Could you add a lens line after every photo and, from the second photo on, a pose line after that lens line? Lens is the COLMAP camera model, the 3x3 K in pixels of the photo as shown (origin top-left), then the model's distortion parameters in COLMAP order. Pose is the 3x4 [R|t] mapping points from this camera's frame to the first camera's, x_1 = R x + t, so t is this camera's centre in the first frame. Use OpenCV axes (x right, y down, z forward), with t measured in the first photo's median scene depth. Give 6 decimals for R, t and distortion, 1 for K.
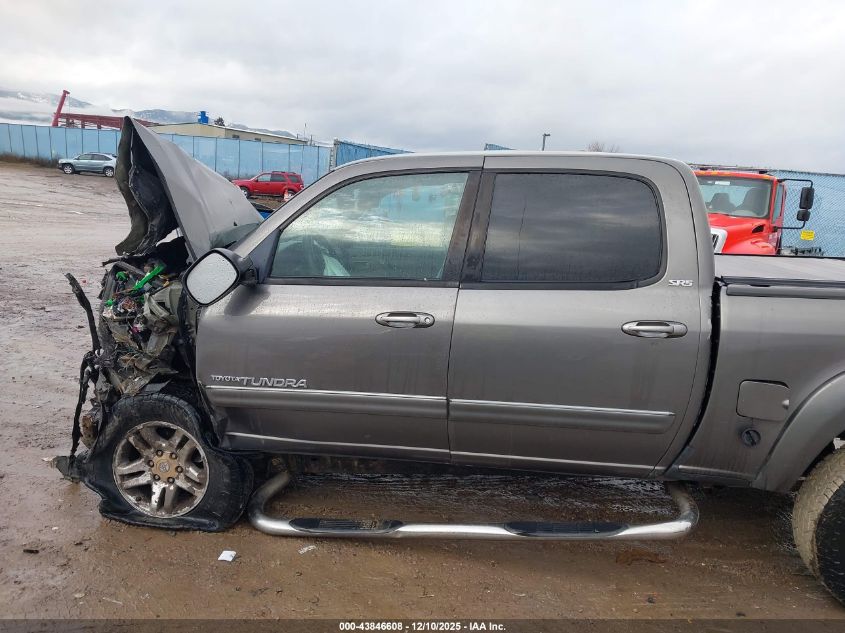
lens RADIAL K [[673.6, 0, 418.5], [0, 673.6, 318.2], [0, 0, 1]] dist [0.014436, -0.012813]
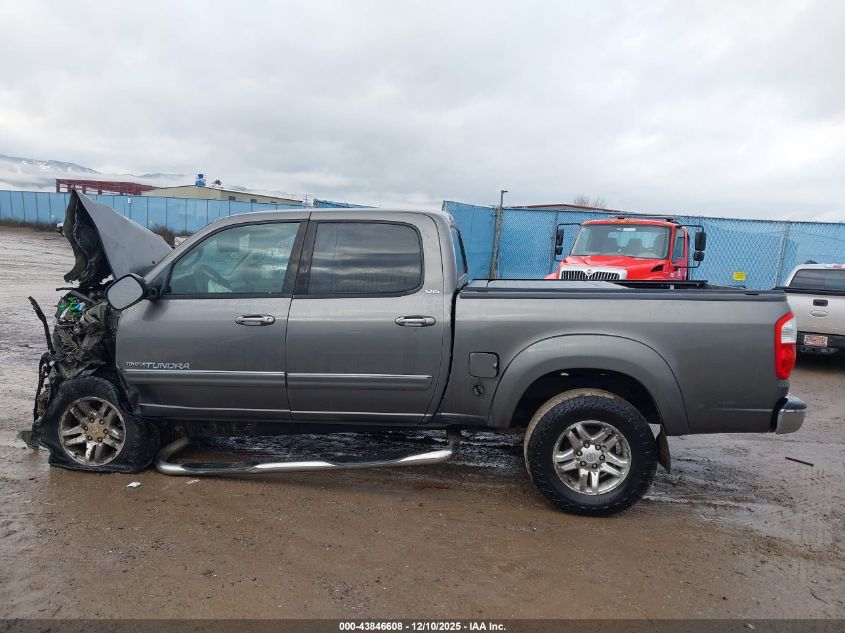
lens RADIAL K [[673.6, 0, 425.5], [0, 673.6, 317.1], [0, 0, 1]] dist [0.014436, -0.012813]
pose [[0.999690, -0.023152, 0.009165, 0.319650], [0.023824, 0.996366, -0.081779, 0.117903], [-0.007238, 0.081972, 0.996608, -0.455815]]
